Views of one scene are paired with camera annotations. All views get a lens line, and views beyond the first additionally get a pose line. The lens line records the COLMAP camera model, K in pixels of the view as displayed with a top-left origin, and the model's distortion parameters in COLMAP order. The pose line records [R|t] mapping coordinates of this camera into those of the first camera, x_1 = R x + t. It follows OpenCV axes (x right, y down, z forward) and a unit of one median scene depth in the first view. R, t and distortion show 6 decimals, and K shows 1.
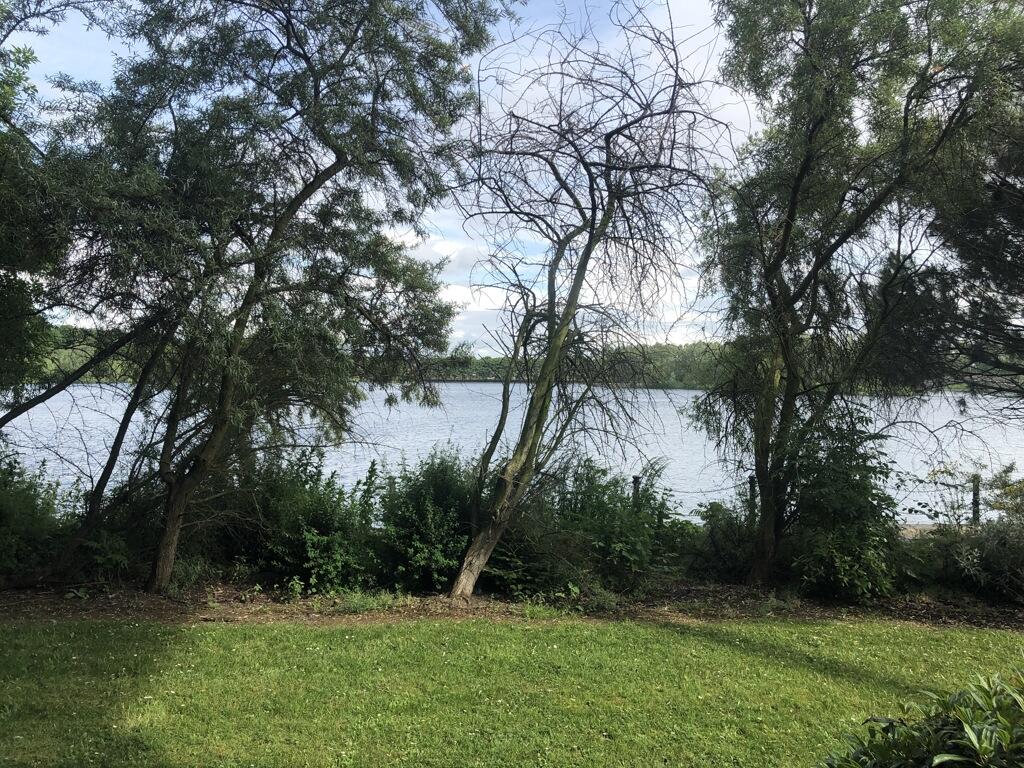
lens RADIAL K [[836.9, 0, 510.5], [0, 836.9, 384.4], [0, 0, 1]] dist [0.083677, 0.001019]
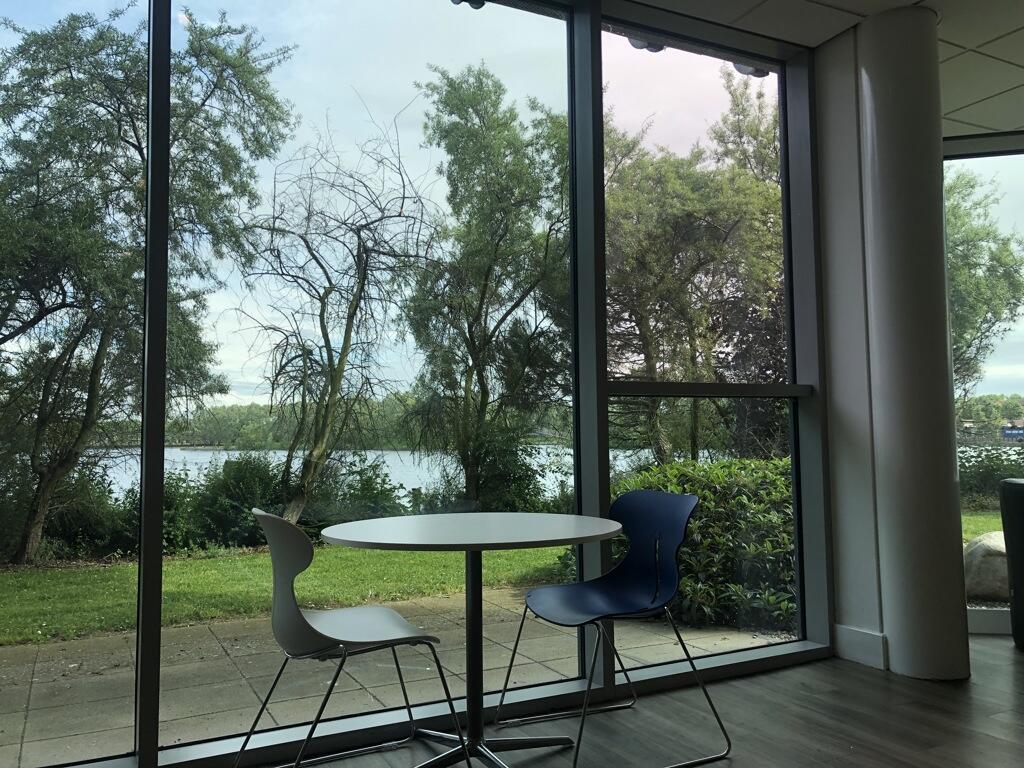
lens RADIAL K [[836.9, 0, 511.3], [0, 836.9, 381.7], [0, 0, 1]] dist [0.083677, 0.001019]
pose [[0.894926, 0.004495, 0.446193, -0.265894], [0.029359, 0.997189, -0.068930, 0.068362], [-0.445249, 0.074787, 0.892278, -0.342746]]
